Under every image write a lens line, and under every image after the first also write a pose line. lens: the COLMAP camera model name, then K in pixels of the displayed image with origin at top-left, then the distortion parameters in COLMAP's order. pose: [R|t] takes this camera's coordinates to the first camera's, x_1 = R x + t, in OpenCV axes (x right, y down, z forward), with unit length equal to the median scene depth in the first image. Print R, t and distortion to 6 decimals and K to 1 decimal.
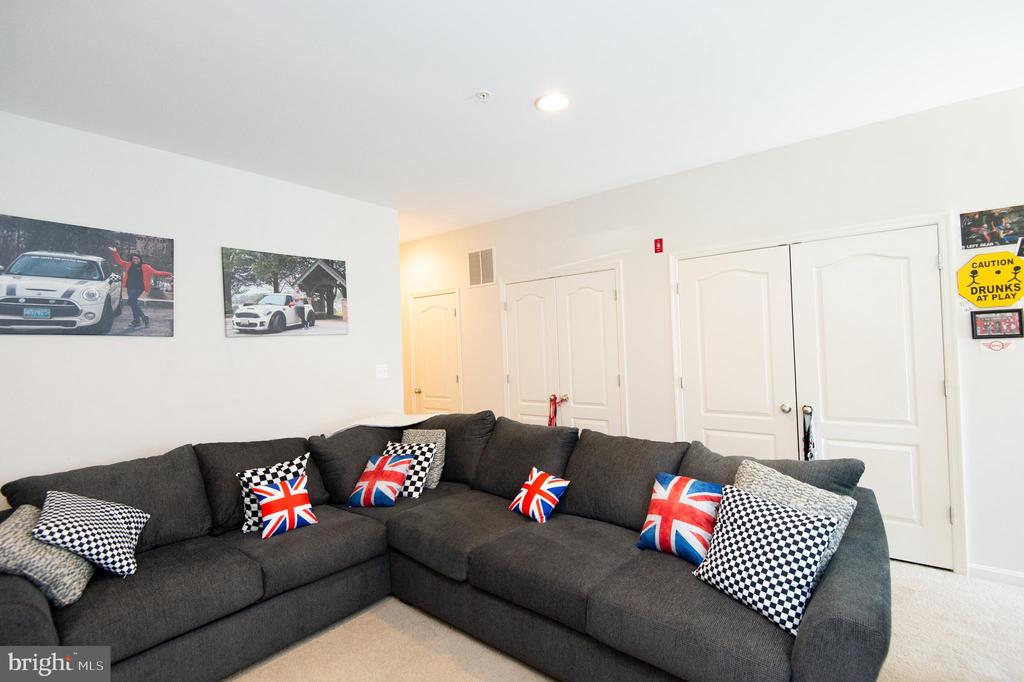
lens RADIAL K [[468.3, 0, 517.5], [0, 468.3, 335.5], [0, 0, 1]] dist [0.023586, -0.014649]
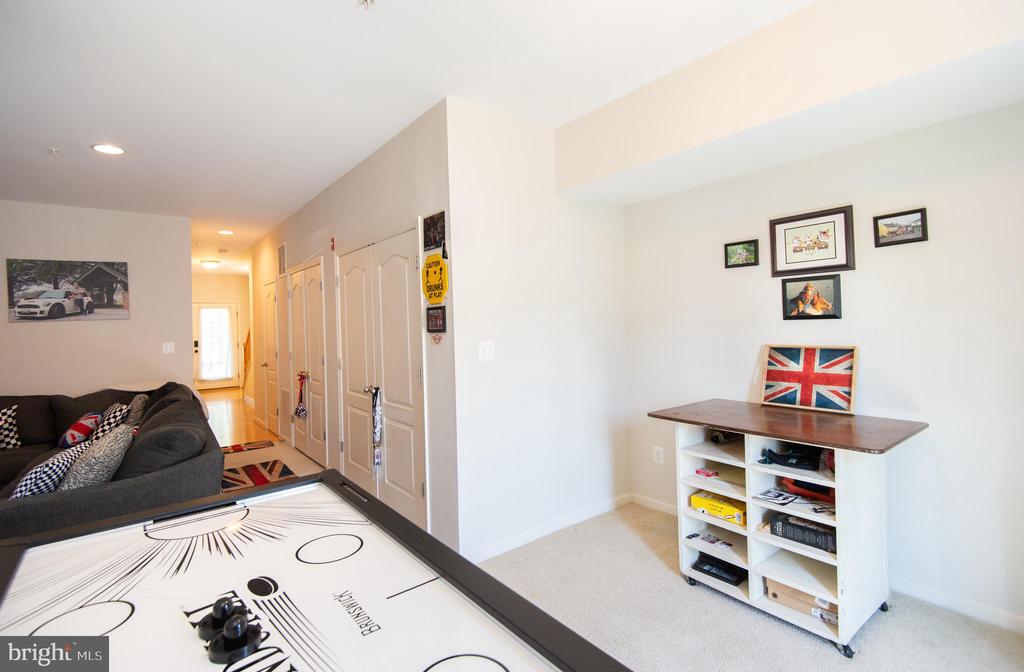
lens RADIAL K [[476.5, 0, 508.8], [0, 476.5, 319.3], [0, 0, 1]] dist [0.002253, -0.000659]
pose [[0.970892, 0.007463, -0.239401, 1.105341], [-0.002266, 0.999756, 0.021975, -0.037554], [0.239507, -0.020793, 0.970672, -0.031159]]
